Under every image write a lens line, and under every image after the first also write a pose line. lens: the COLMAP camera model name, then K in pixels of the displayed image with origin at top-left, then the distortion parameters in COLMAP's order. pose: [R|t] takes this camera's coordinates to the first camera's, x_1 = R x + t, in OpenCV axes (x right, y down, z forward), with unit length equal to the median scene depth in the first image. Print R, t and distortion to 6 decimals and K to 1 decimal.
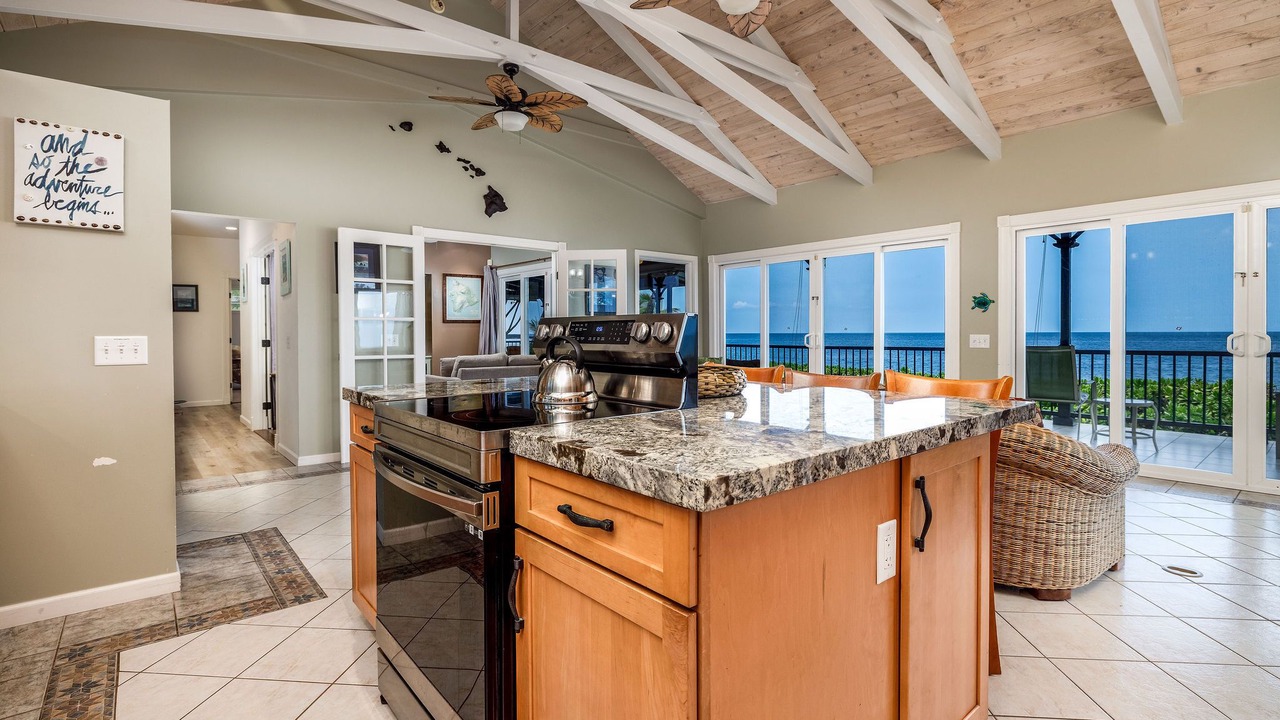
lens RADIAL K [[605.2, 0, 589.8], [0, 605.2, 332.9], [0, 0, 1]] dist [-0.005201, 0.000372]
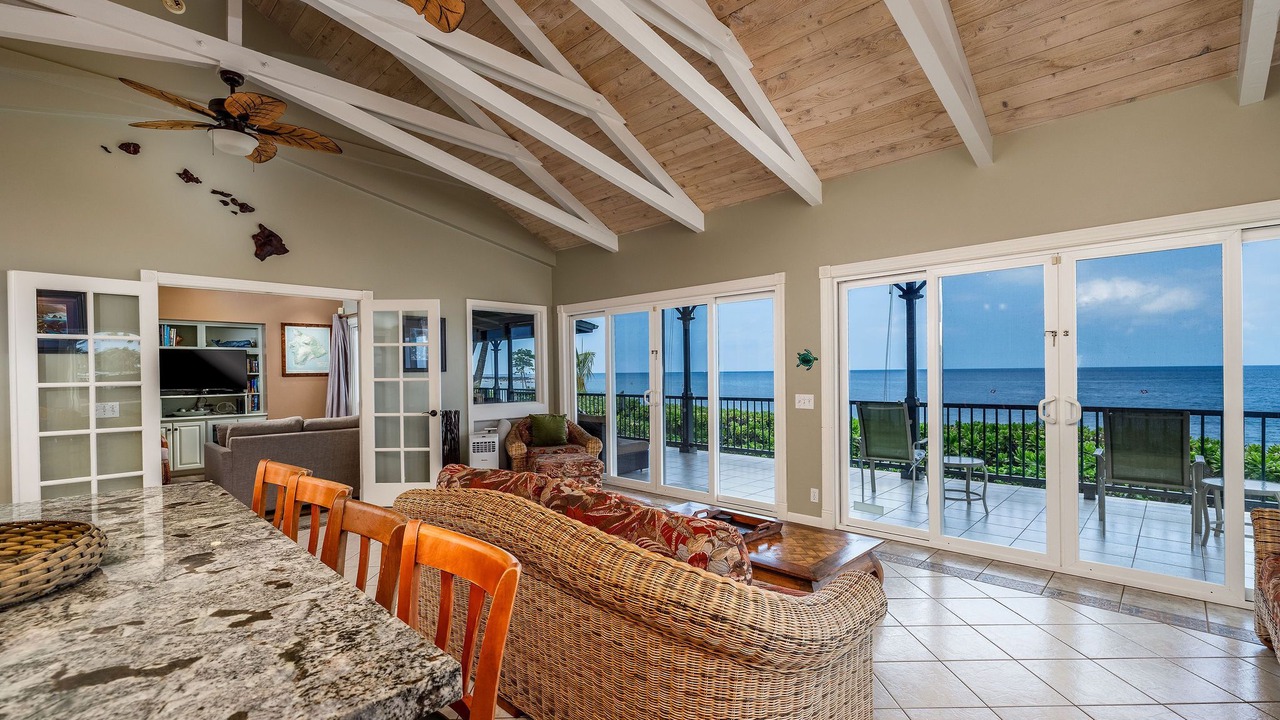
lens RADIAL K [[554.9, 0, 609.7], [0, 554.9, 368.3], [0, 0, 1]] dist [0.001161, 0.000072]
pose [[0.994969, -0.006250, 0.099989, 0.279932], [0.006757, 0.999966, -0.004730, -0.037252], [-0.099956, 0.005382, 0.994977, 0.195847]]
